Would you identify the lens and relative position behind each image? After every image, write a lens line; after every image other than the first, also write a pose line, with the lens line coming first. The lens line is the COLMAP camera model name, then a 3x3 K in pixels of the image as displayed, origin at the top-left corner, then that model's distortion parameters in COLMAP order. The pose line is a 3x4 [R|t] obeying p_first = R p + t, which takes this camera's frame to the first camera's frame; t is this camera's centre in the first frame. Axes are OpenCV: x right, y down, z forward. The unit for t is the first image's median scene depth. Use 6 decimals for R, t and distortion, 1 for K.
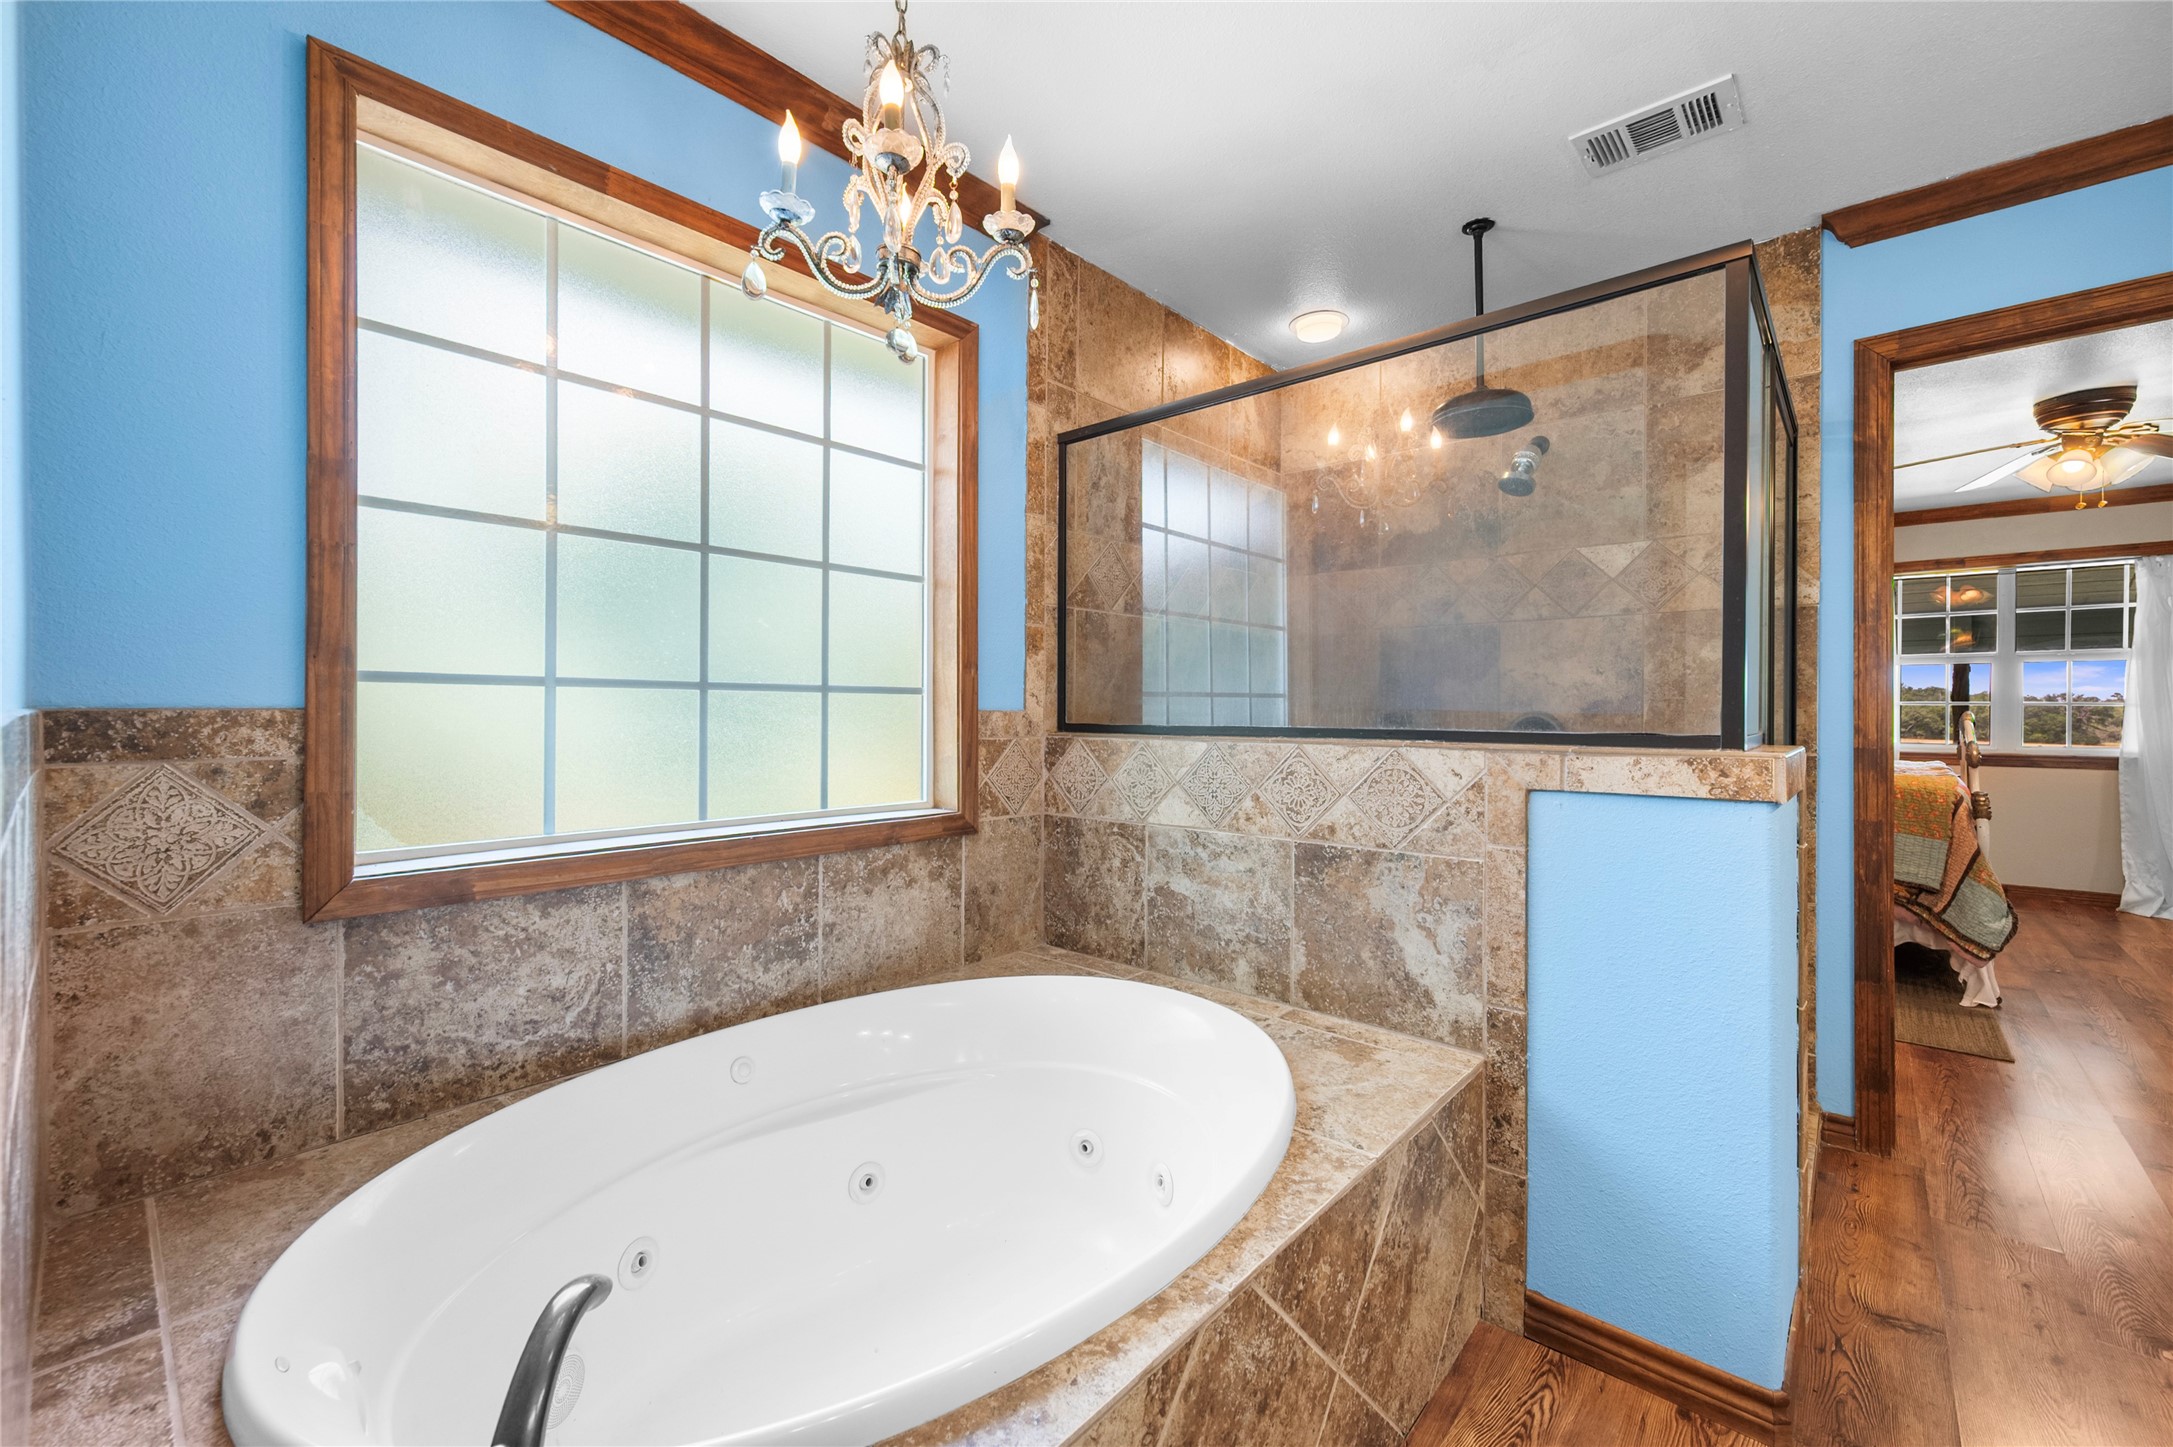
lens RADIAL K [[868.7, 0, 1089.0], [0, 868.7, 715.5], [0, 0, 1]] dist [-0.003648, 0.001549]
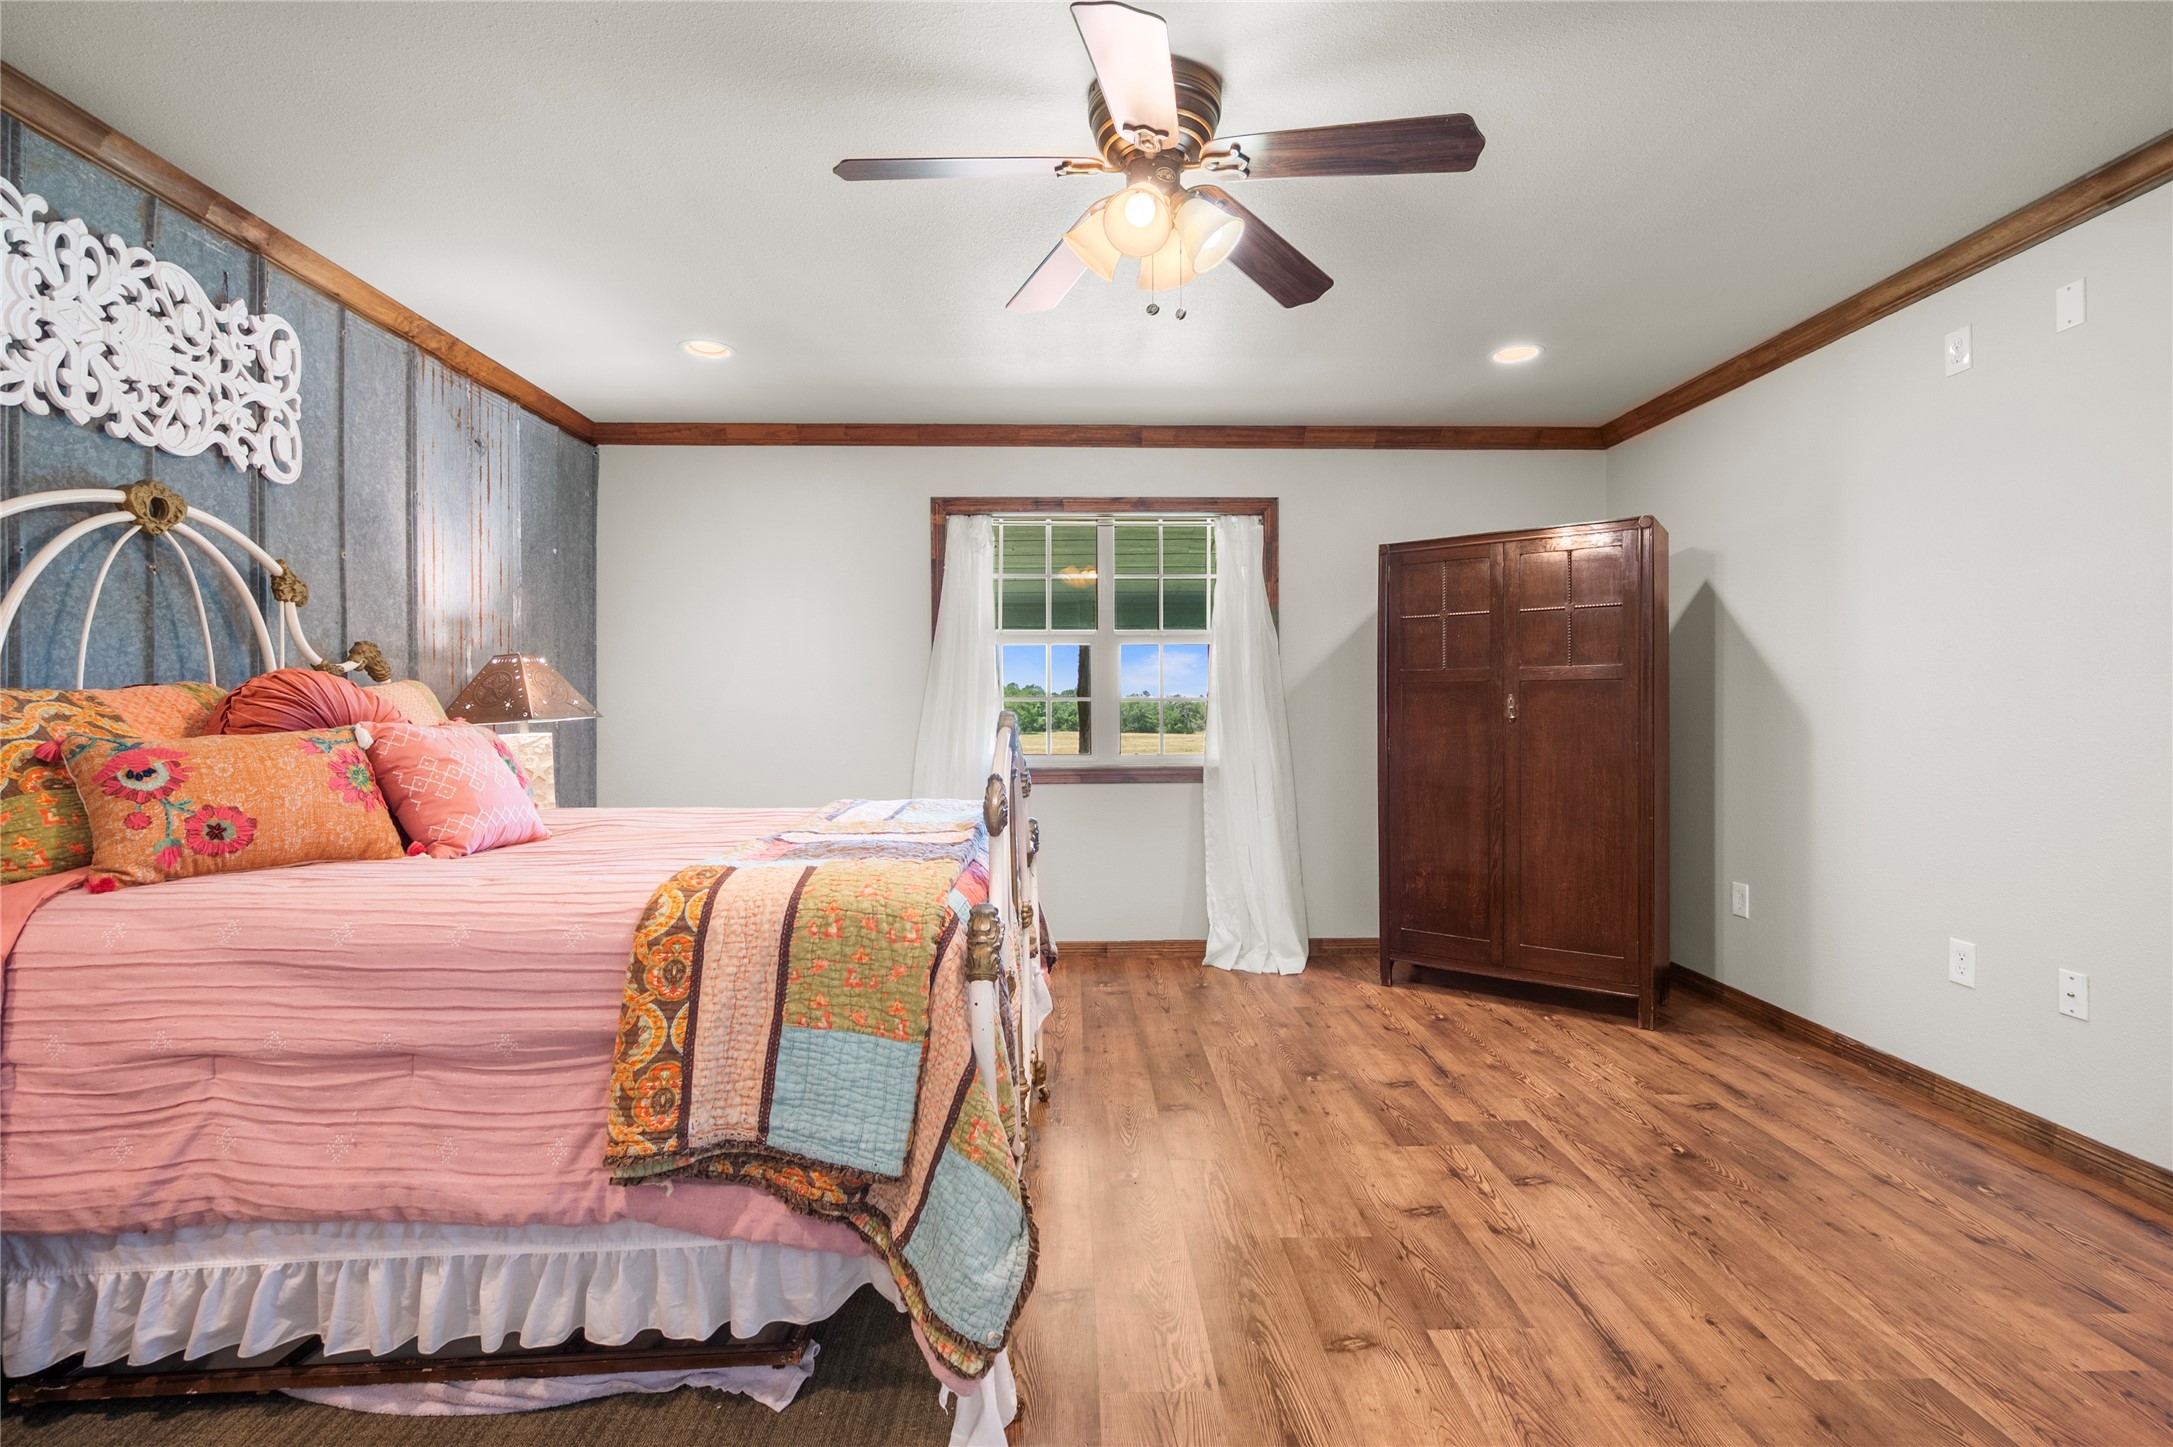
lens RADIAL K [[991.2, 0, 1072.7], [0, 991.2, 720.6], [0, 0, 1]] dist [0.000108, 0.000011]
pose [[0.738022, -0.010316, 0.674697, 0.513206], [0.006511, 0.999945, 0.008168, -0.001796], [-0.674745, -0.001635, 0.738049, 0.432481]]
